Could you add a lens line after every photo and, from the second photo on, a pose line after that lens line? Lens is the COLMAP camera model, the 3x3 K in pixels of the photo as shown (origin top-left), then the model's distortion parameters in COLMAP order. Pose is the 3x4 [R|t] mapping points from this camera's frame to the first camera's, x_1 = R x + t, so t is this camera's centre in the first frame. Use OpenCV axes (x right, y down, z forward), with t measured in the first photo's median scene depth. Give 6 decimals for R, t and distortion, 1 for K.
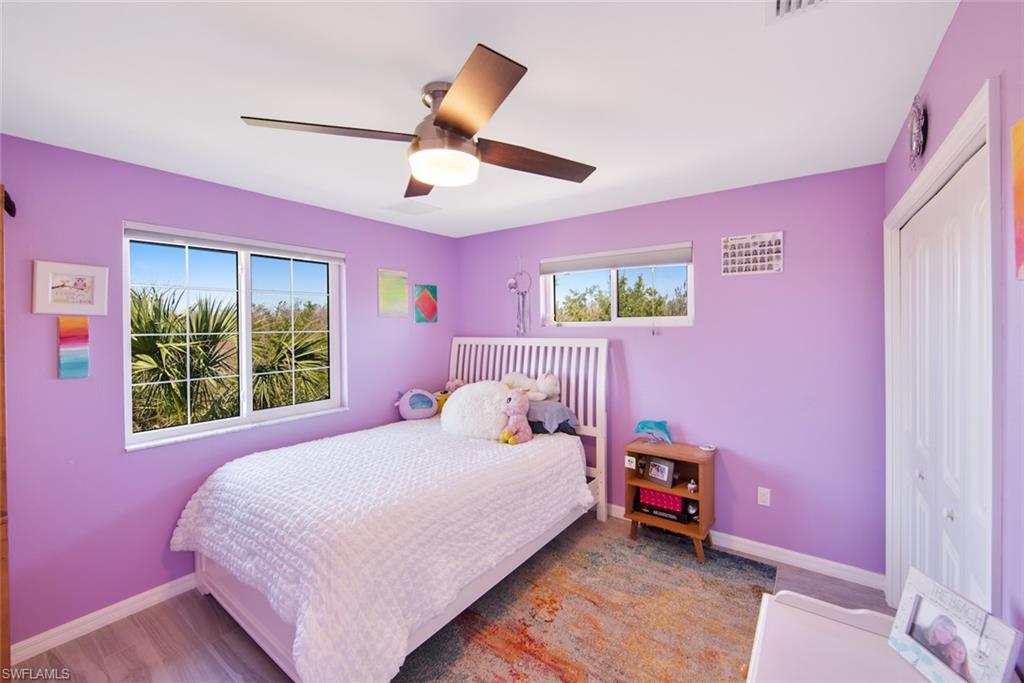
lens RADIAL K [[409.9, 0, 512.3], [0, 409.9, 326.0], [0, 0, 1]] dist [-0.000786, -0.000029]
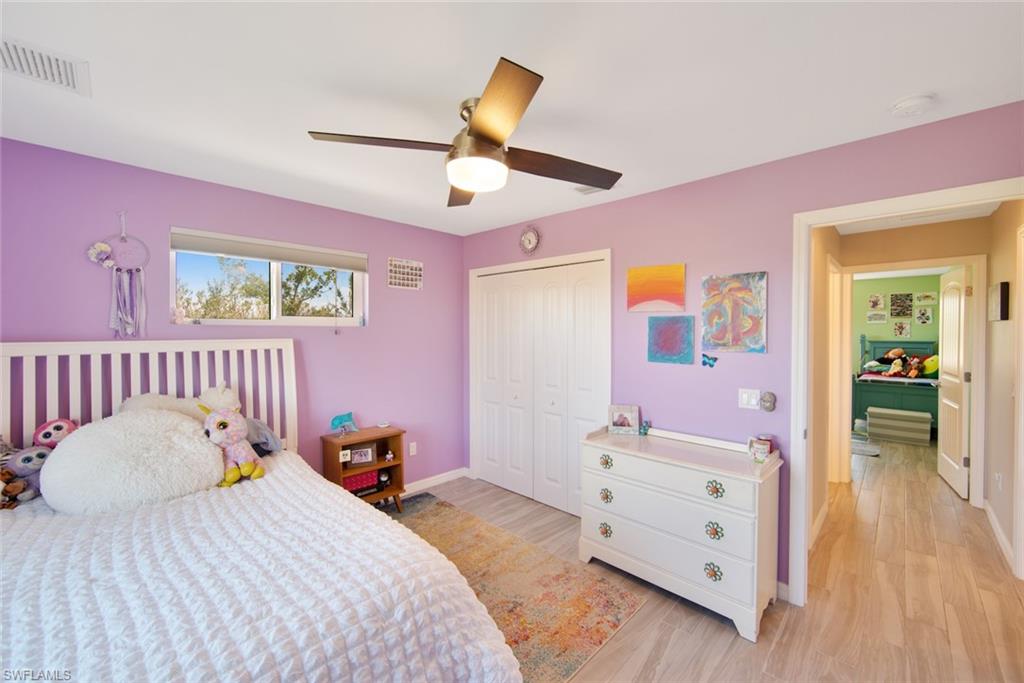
lens RADIAL K [[414.1, 0, 512.4], [0, 414.1, 336.8], [0, 0, 1]] dist [-0.001188, -0.000145]
pose [[0.146153, 0.000554, 0.989262, -0.706813], [0.006094, 0.999980, -0.001460, 0.036010], [-0.989243, 0.006242, 0.146147, 0.437340]]
